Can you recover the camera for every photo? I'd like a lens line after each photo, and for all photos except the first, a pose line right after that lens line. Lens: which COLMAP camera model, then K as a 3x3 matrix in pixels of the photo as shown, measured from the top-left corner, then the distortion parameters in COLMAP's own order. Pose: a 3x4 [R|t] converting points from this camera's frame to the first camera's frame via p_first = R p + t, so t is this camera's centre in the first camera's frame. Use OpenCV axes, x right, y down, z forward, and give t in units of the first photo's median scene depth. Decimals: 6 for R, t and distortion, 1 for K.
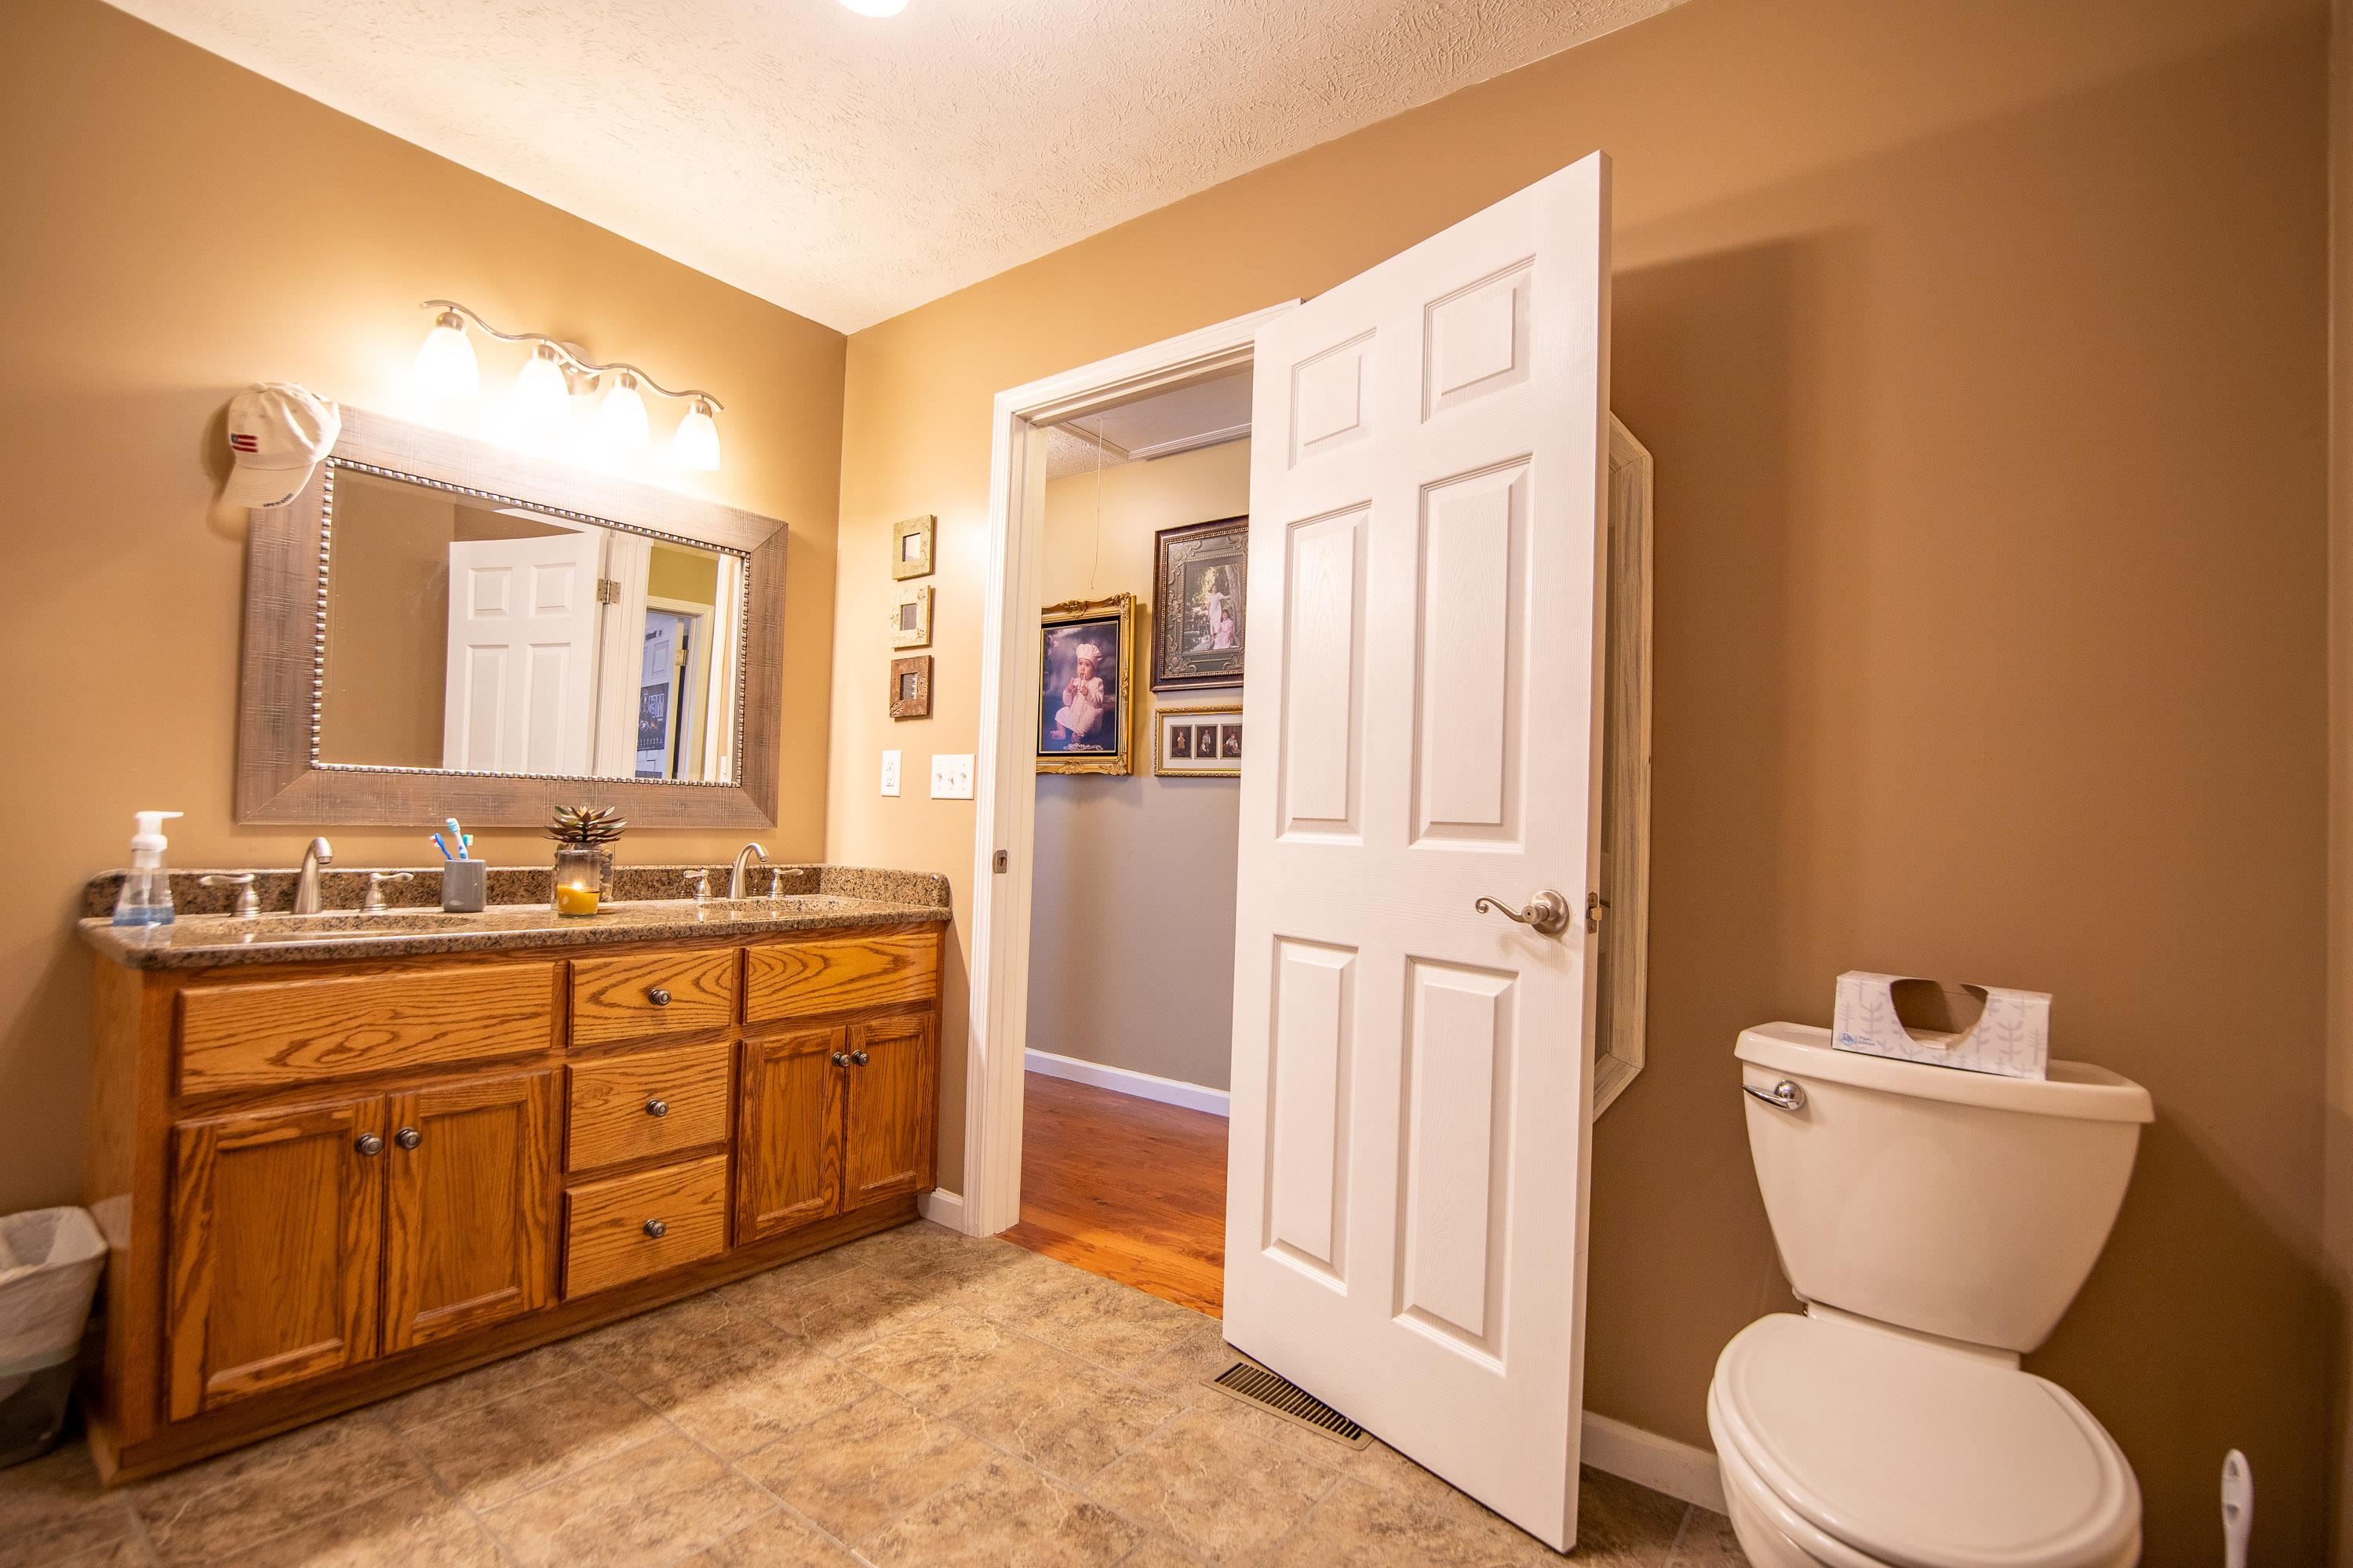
lens RADIAL K [[1043.8, 0, 1176.9], [0, 1043.8, 788.4], [0, 0, 1]] dist [-0.027847, 0.000559]
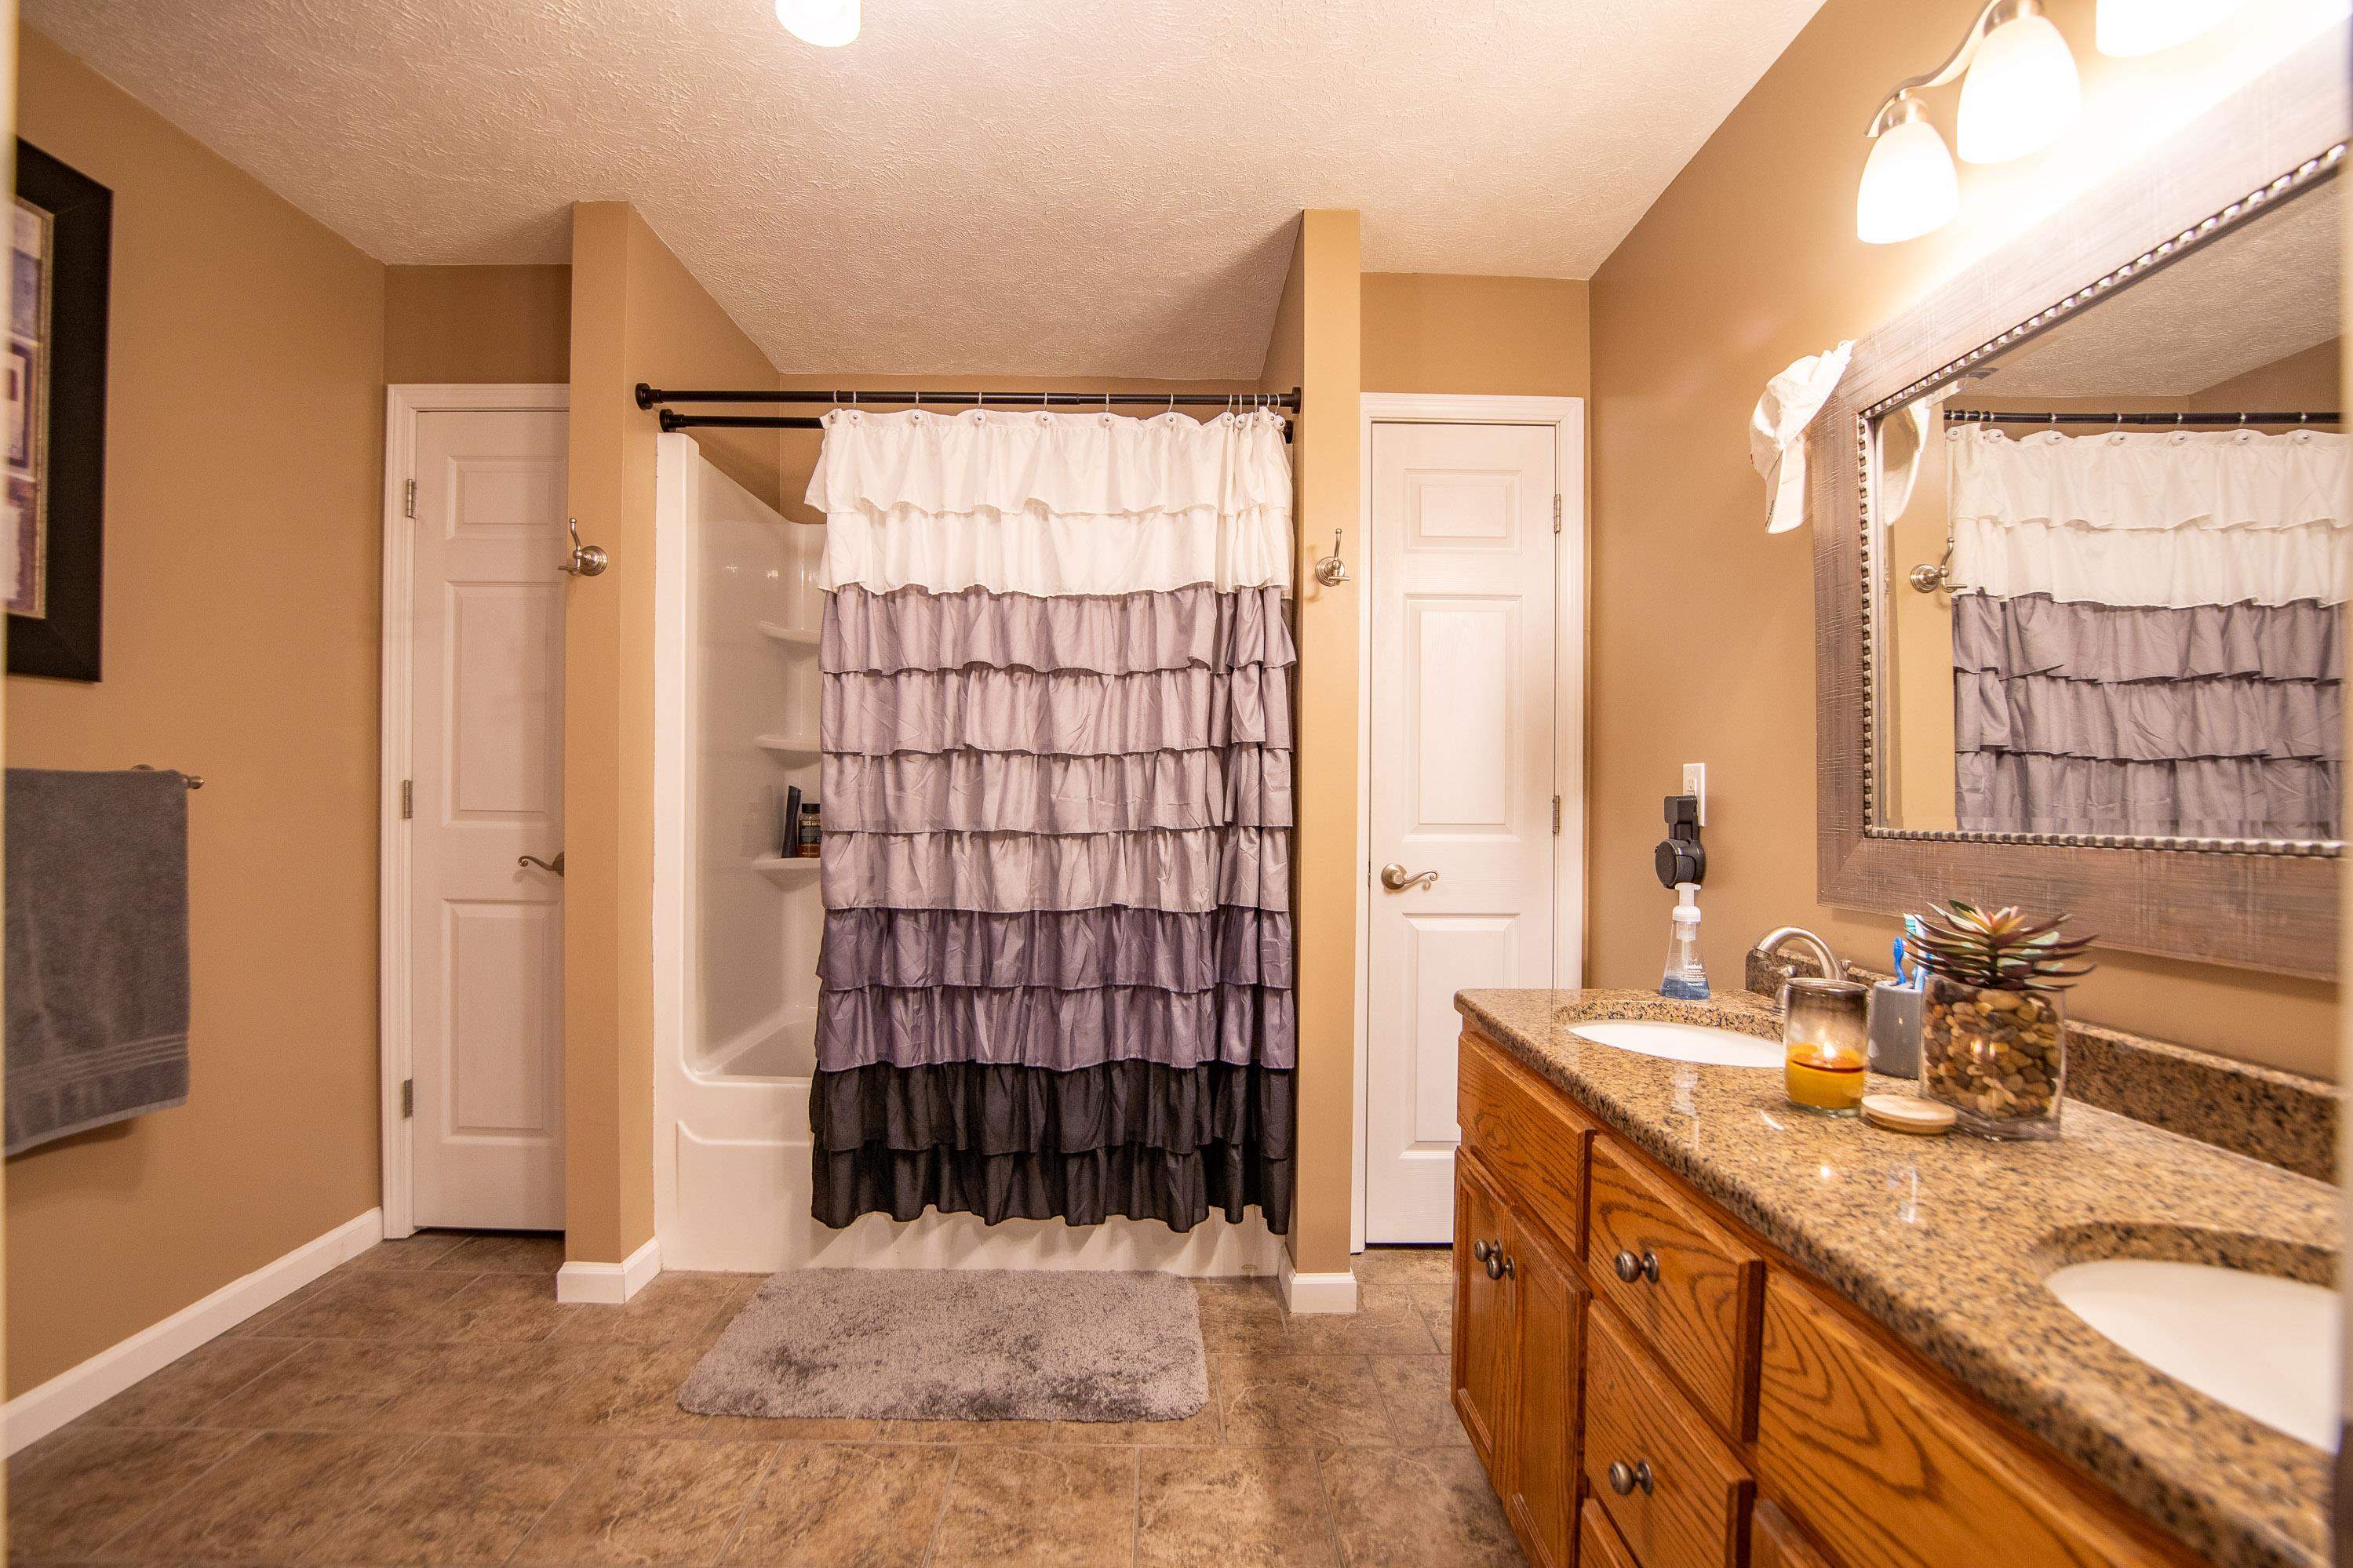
lens RADIAL K [[1043.8, 0, 1177.6], [0, 1043.8, 792.4], [0, 0, 1]] dist [-0.027847, 0.000559]
pose [[-0.787904, -0.039531, -0.614527, 0.009342], [-0.006632, 0.998424, -0.055723, -0.005990], [0.615762, -0.039828, -0.786925, 1.287272]]
